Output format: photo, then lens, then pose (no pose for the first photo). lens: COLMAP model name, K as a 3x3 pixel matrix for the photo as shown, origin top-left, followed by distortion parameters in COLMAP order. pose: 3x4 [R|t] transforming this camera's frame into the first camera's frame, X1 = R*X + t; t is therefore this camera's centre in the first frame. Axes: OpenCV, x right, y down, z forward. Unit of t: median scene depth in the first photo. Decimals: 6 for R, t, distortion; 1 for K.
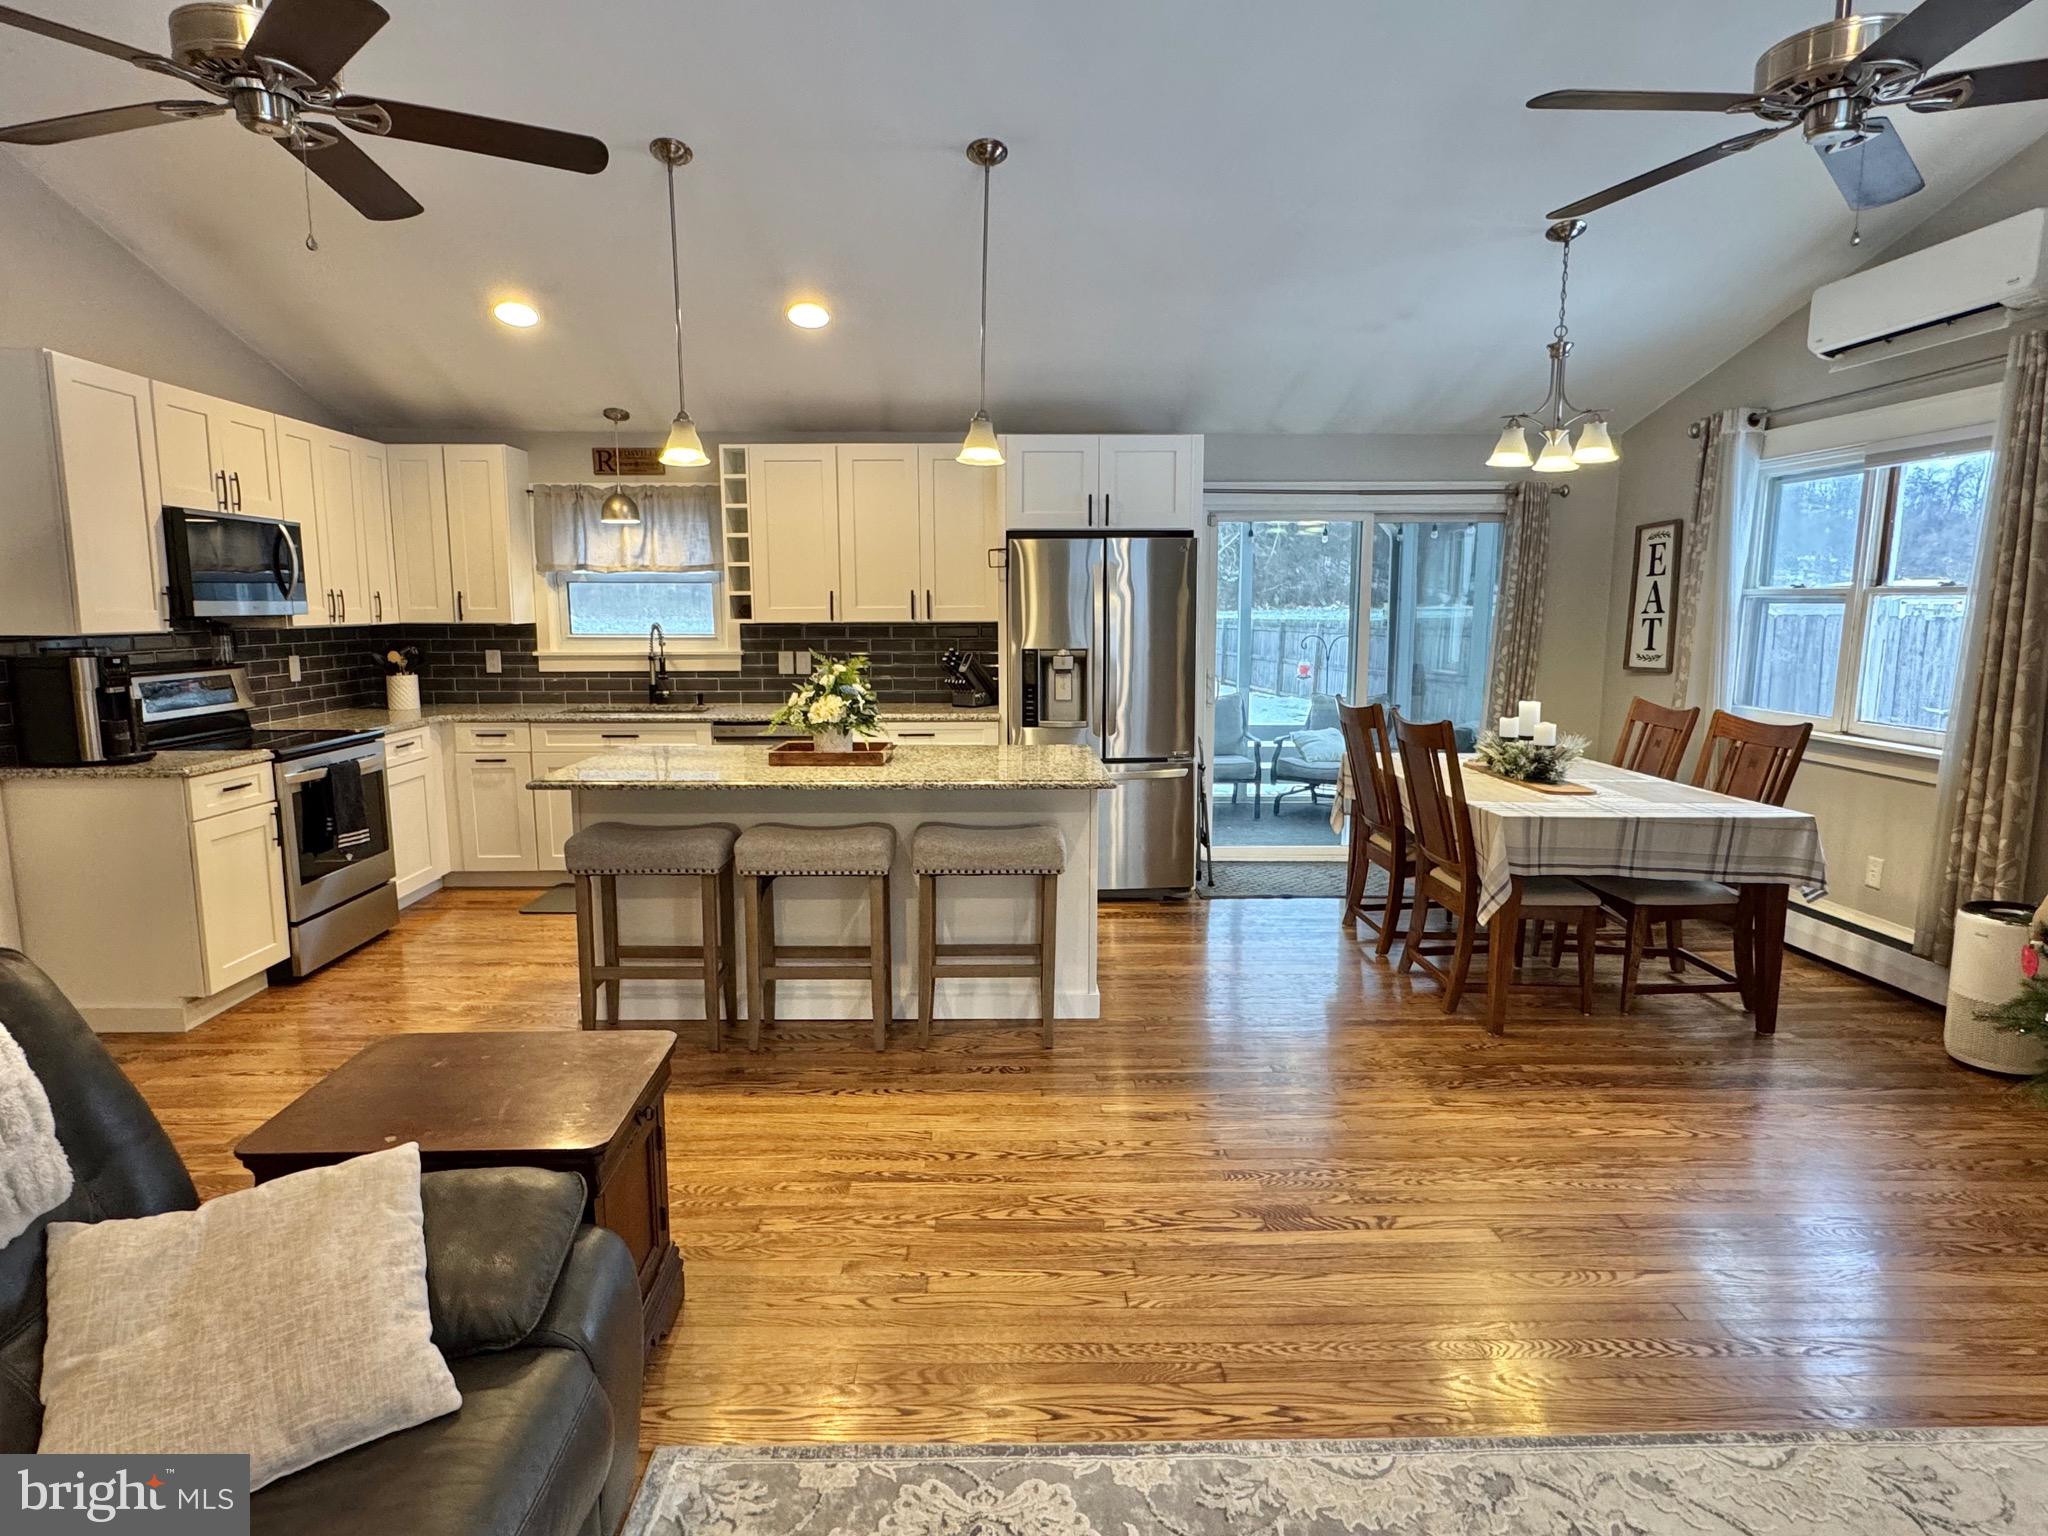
lens RADIAL K [[1138.8, 0, 1021.7], [0, 1138.8, 766.5], [0, 0, 1]] dist [-0.002265, 0.000353]
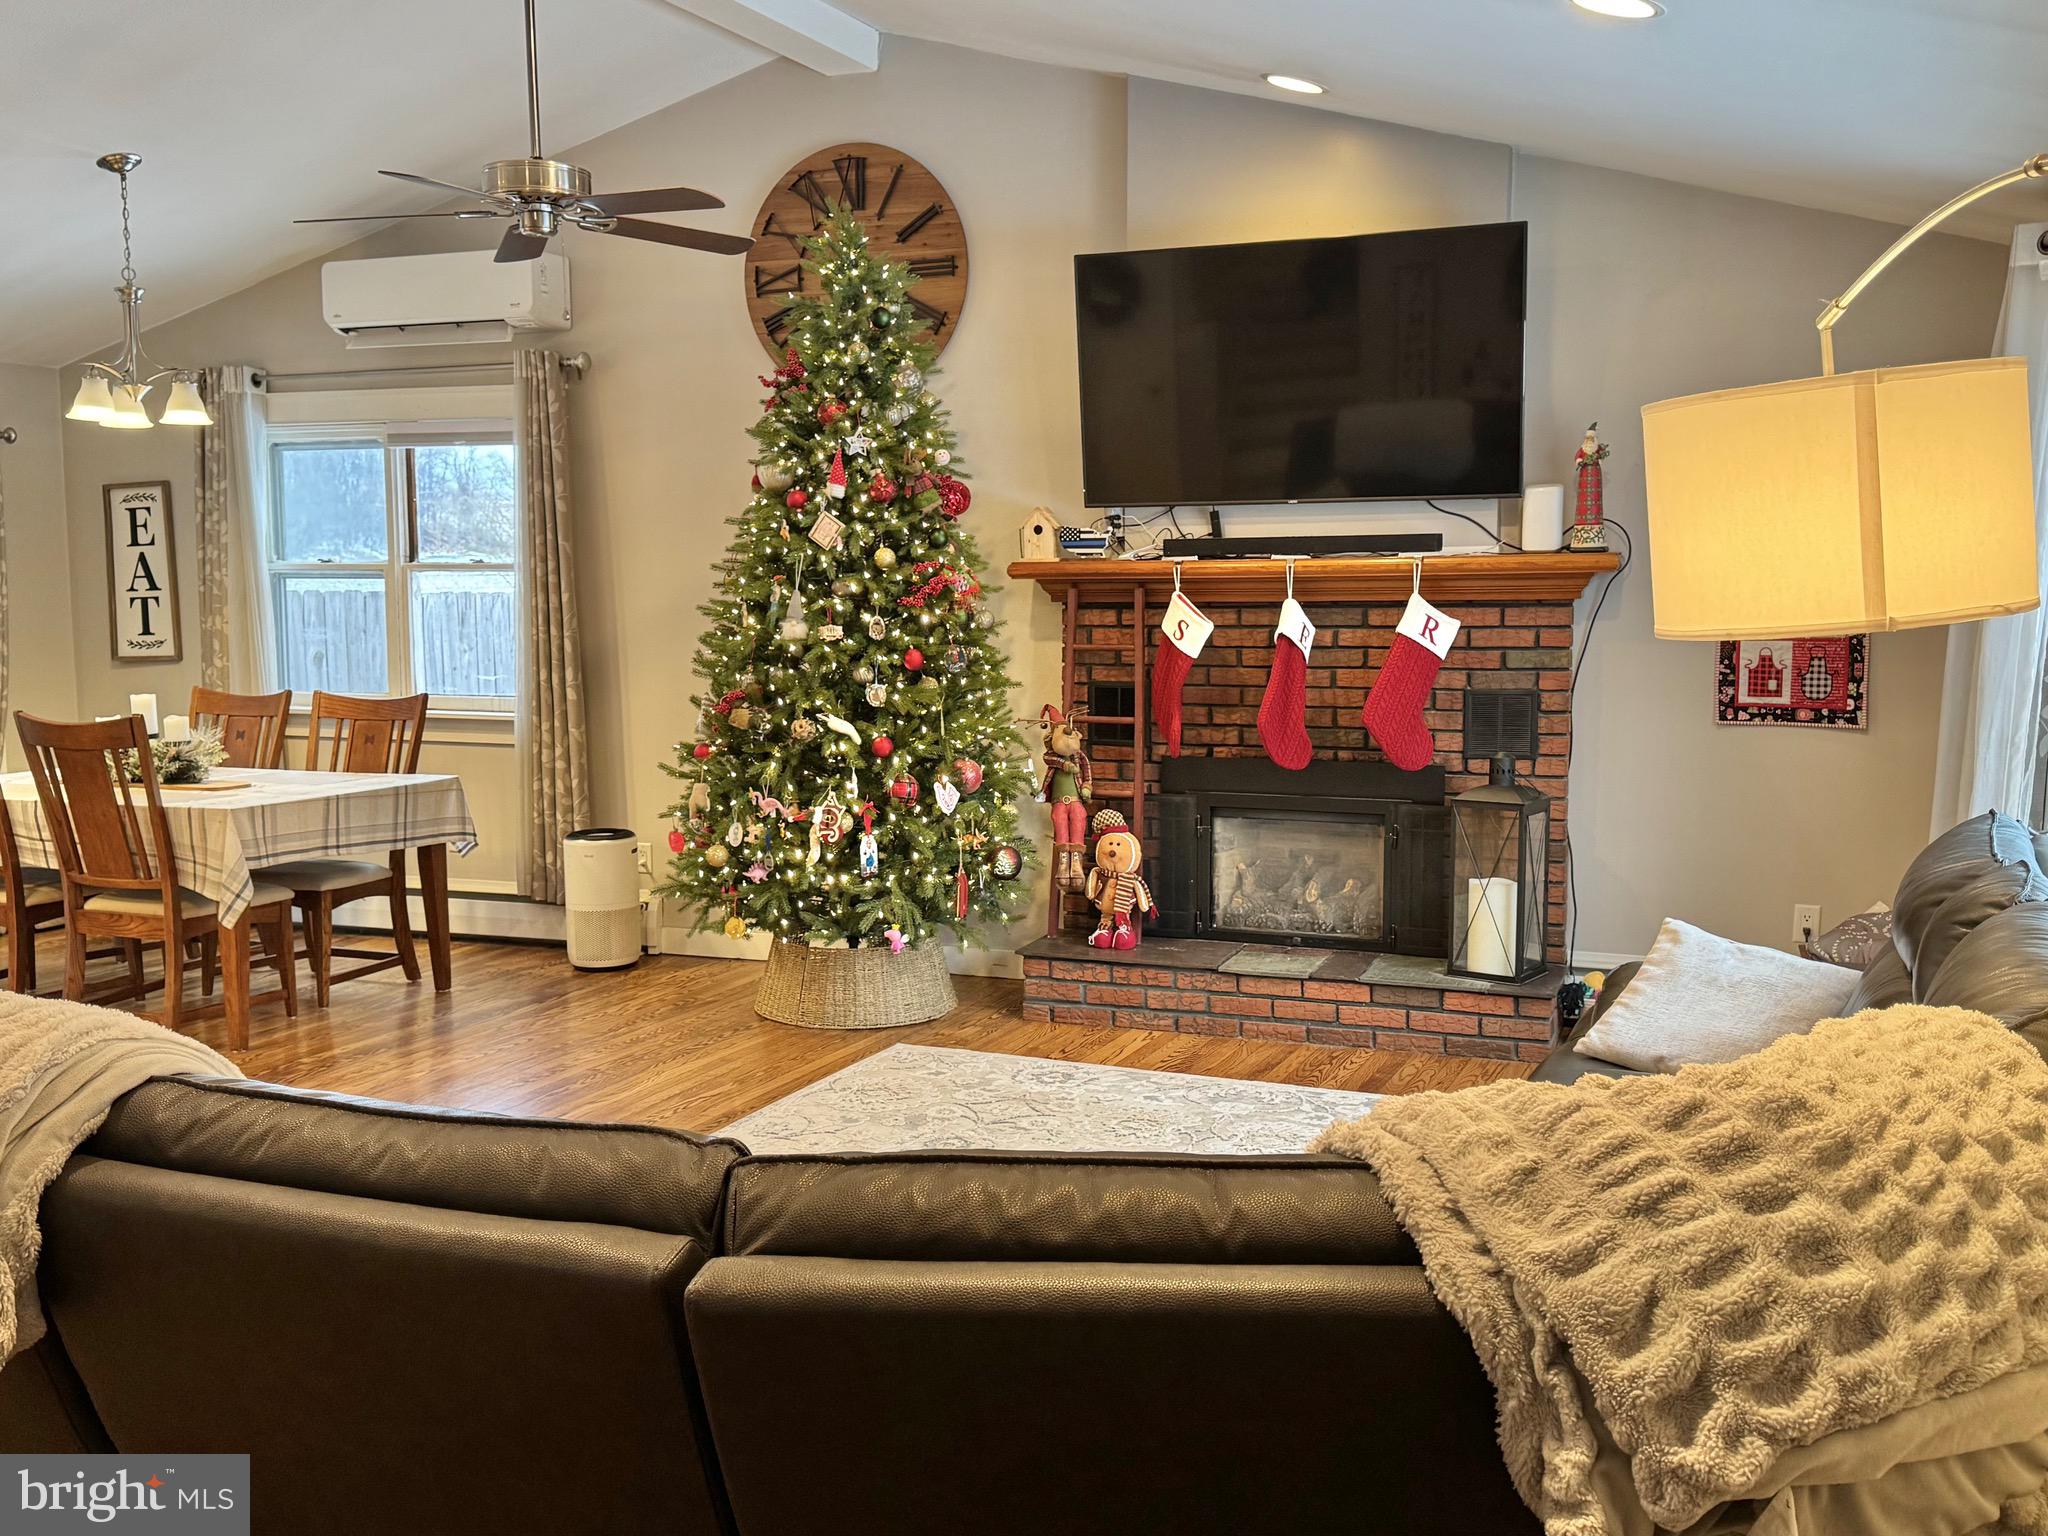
lens RADIAL K [[1892.3, 0, 1020.2], [0, 1892.3, 794.0], [0, 0, 1]] dist [0.069913, 0.000000]
pose [[0.418276, -0.109464, 0.901700, -0.498972], [0.135567, 0.989116, 0.057190, 0.020418], [-0.898146, 0.098320, 0.428563, -0.177378]]
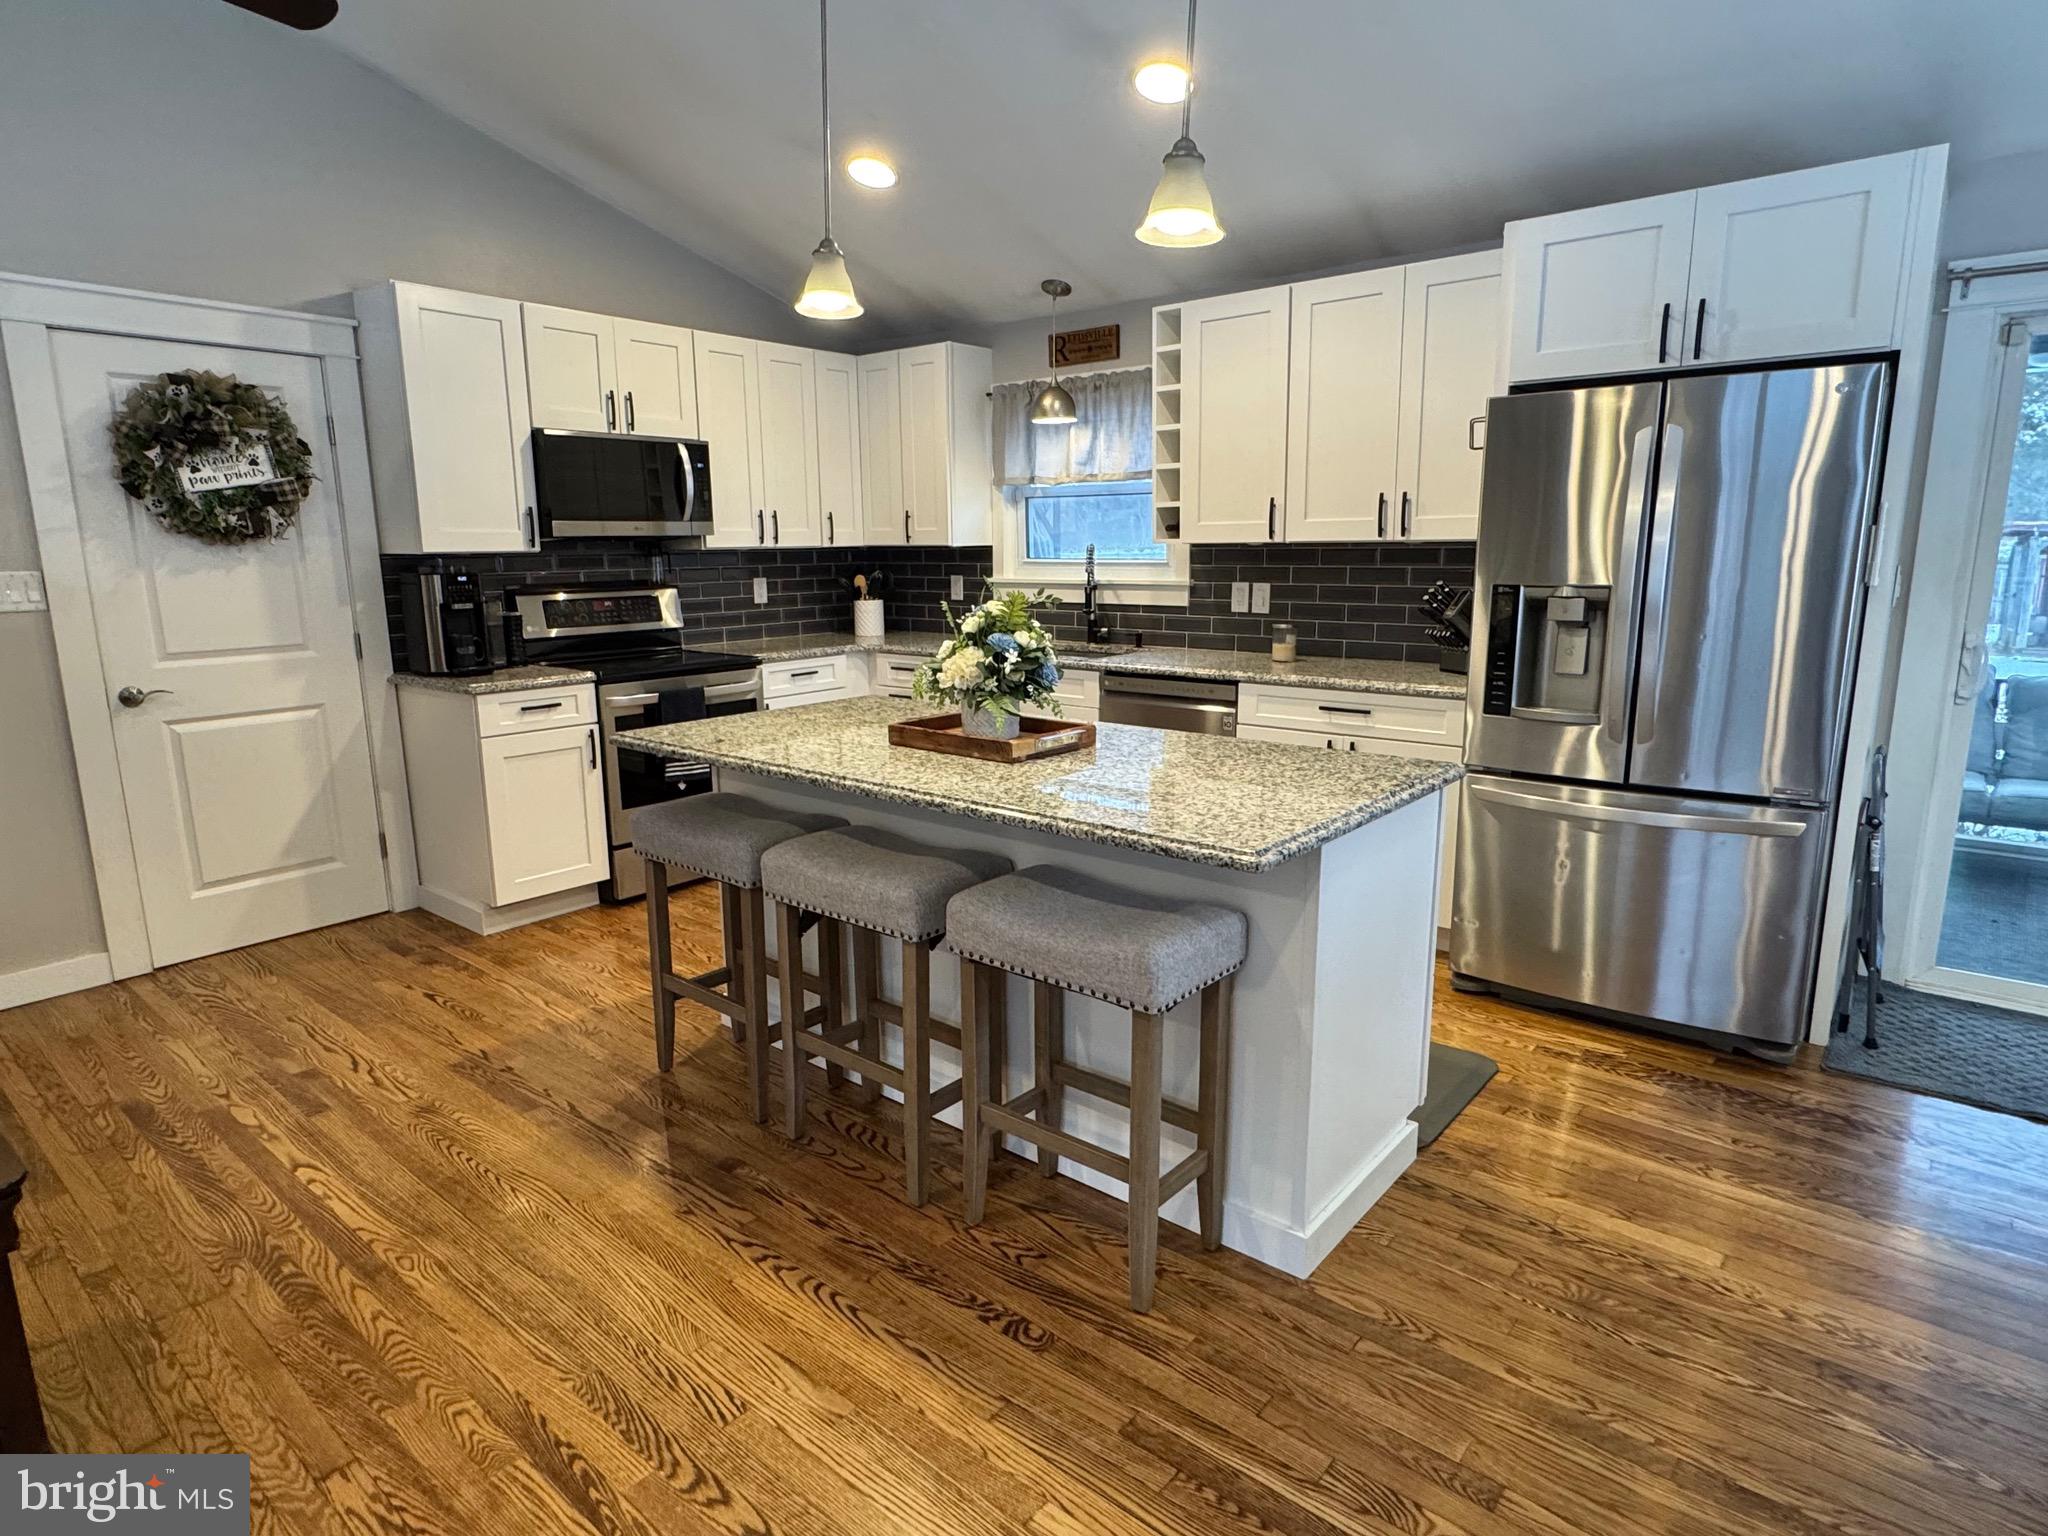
lens RADIAL K [[1138.8, 0, 1015.3], [0, 1138.8, 767.0], [0, 0, 1]] dist [-0.002265, 0.000353]
pose [[0.751376, 0.122287, -0.648444, 0.211494], [-0.083107, 0.992391, 0.090850, -0.041104], [0.654619, -0.014373, 0.755822, 0.381187]]
